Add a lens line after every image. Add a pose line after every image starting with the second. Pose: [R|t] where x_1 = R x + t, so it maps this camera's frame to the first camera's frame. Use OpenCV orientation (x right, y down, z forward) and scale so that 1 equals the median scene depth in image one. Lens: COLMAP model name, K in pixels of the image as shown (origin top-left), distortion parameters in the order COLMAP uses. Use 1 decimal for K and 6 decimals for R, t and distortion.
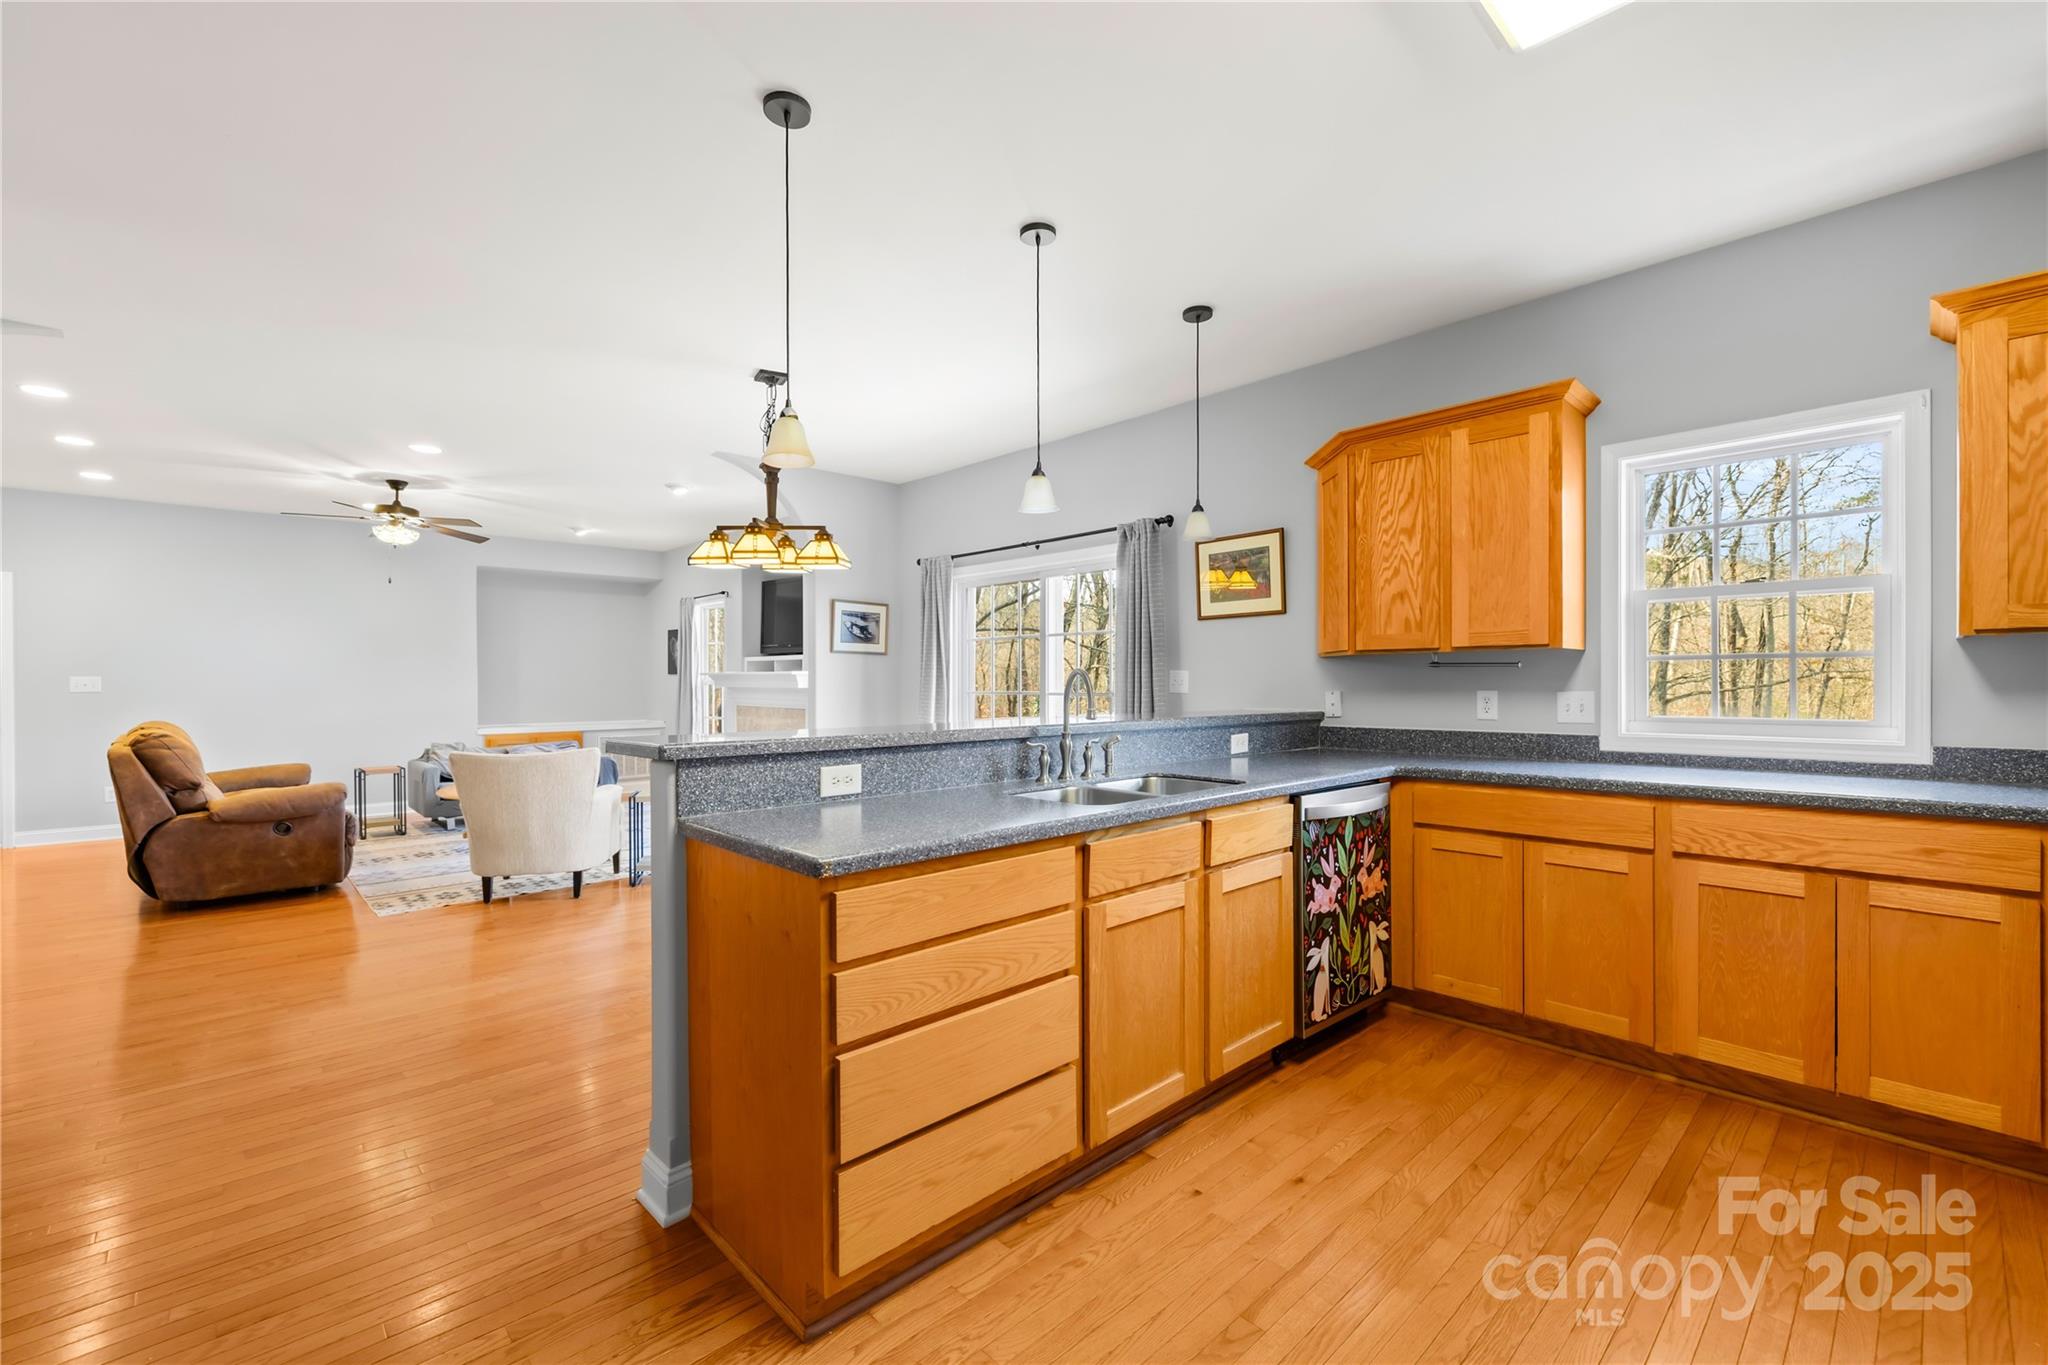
lens RADIAL K [[866.3, 0, 1016.7], [0, 866.3, 696.8], [0, 0, 1]] dist [0.001332, -0.000220]
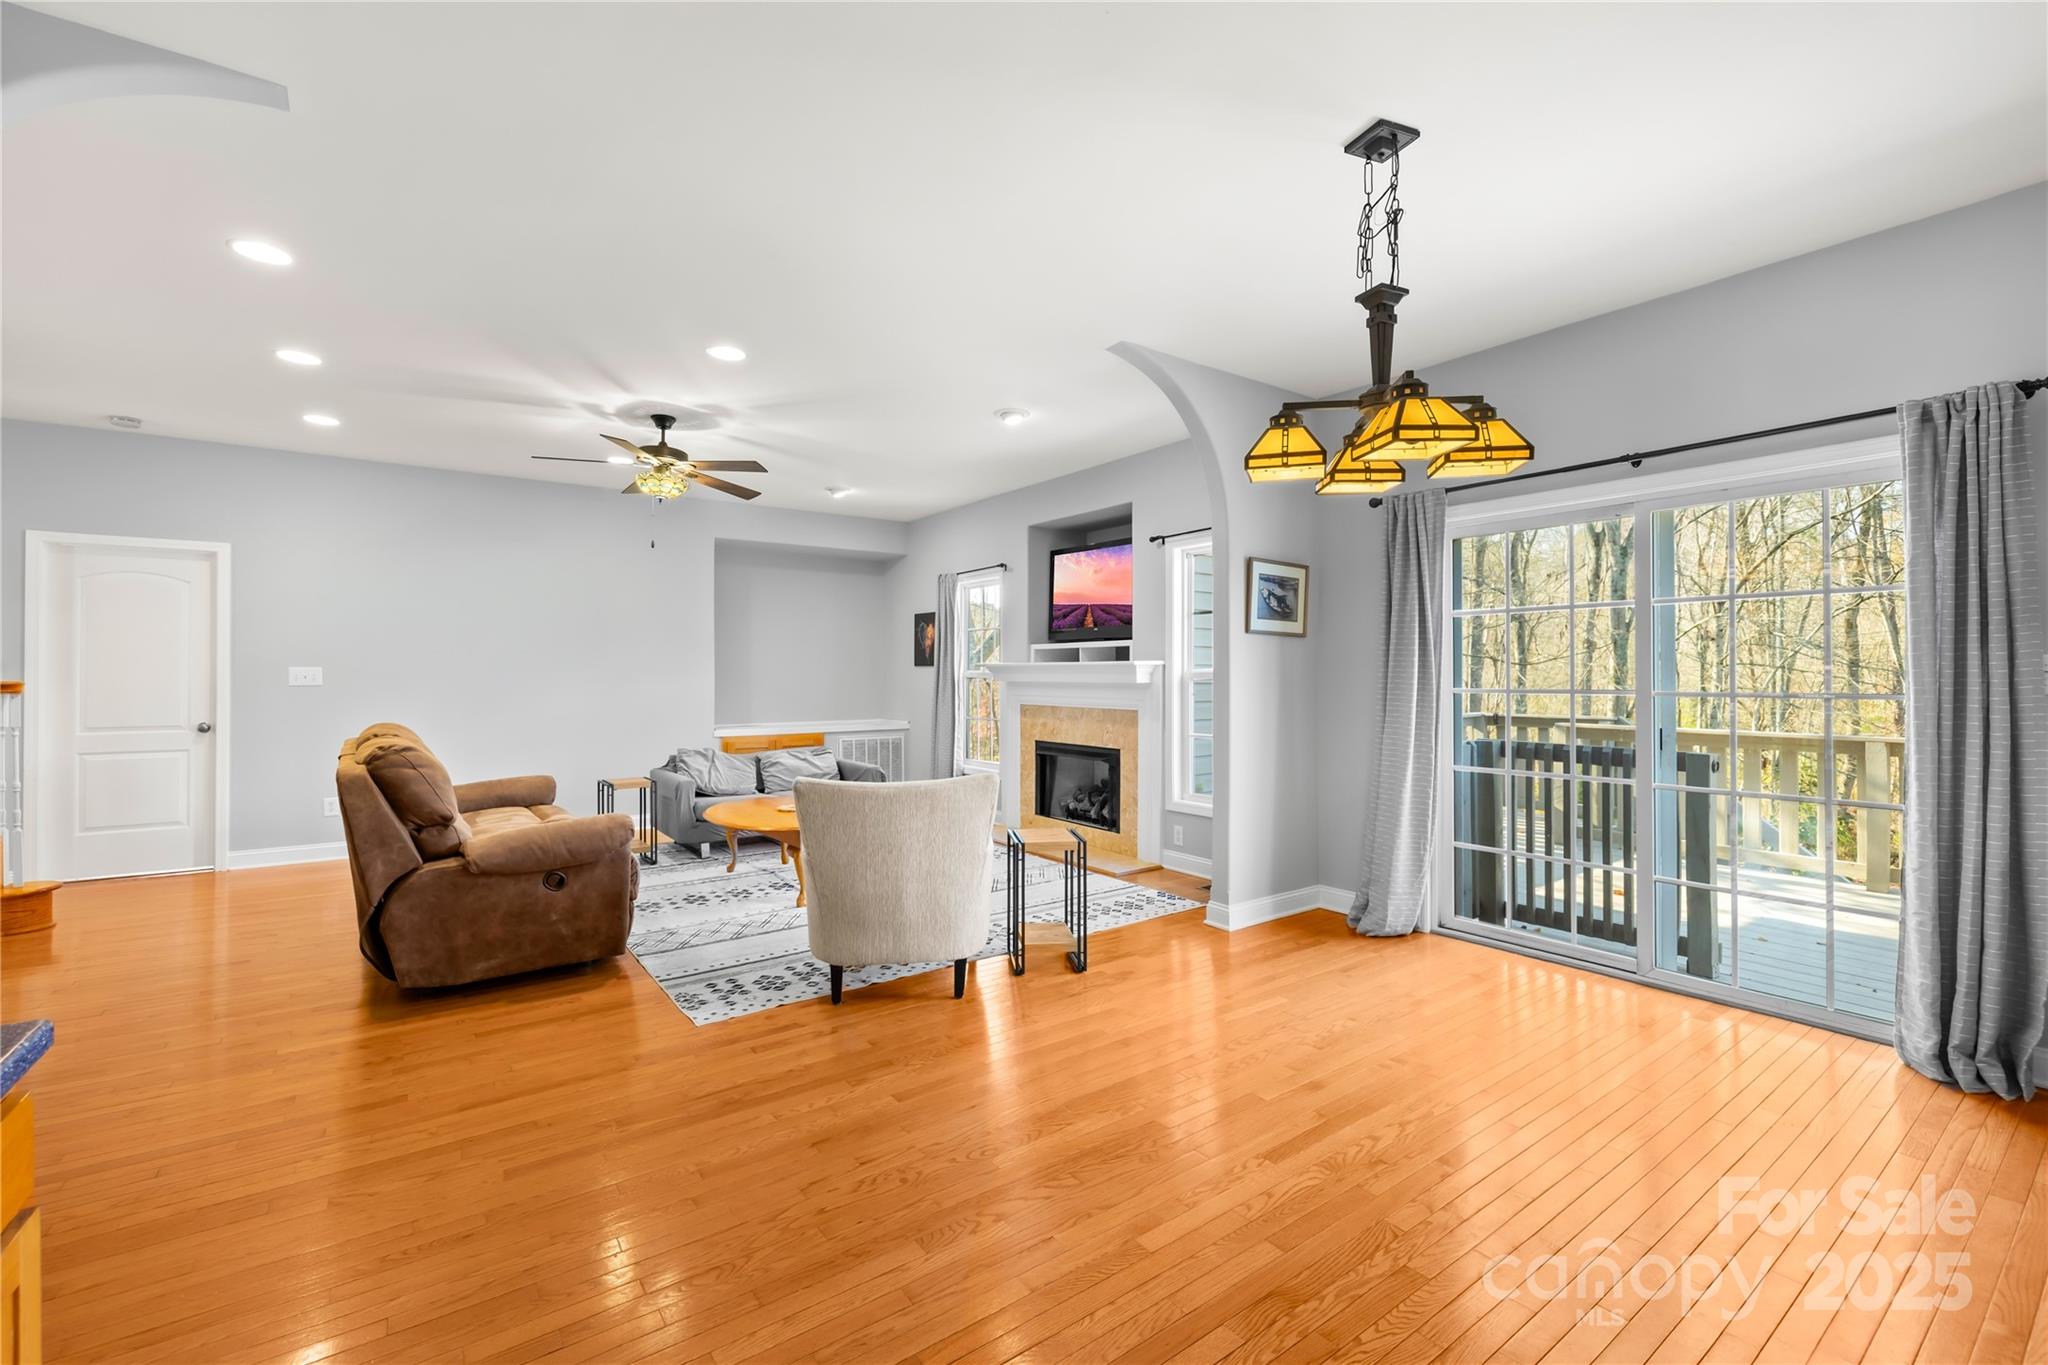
lens RADIAL K [[868.0, 0, 1024.0], [0, 868.0, 682.5], [0, 0, 1]] dist [0.001121, 0.000032]
pose [[0.992020, 0.003538, -0.126029, -0.374483], [-0.004925, 0.999931, -0.010699, -0.003276], [0.125982, 0.011234, 0.991969, 0.342025]]
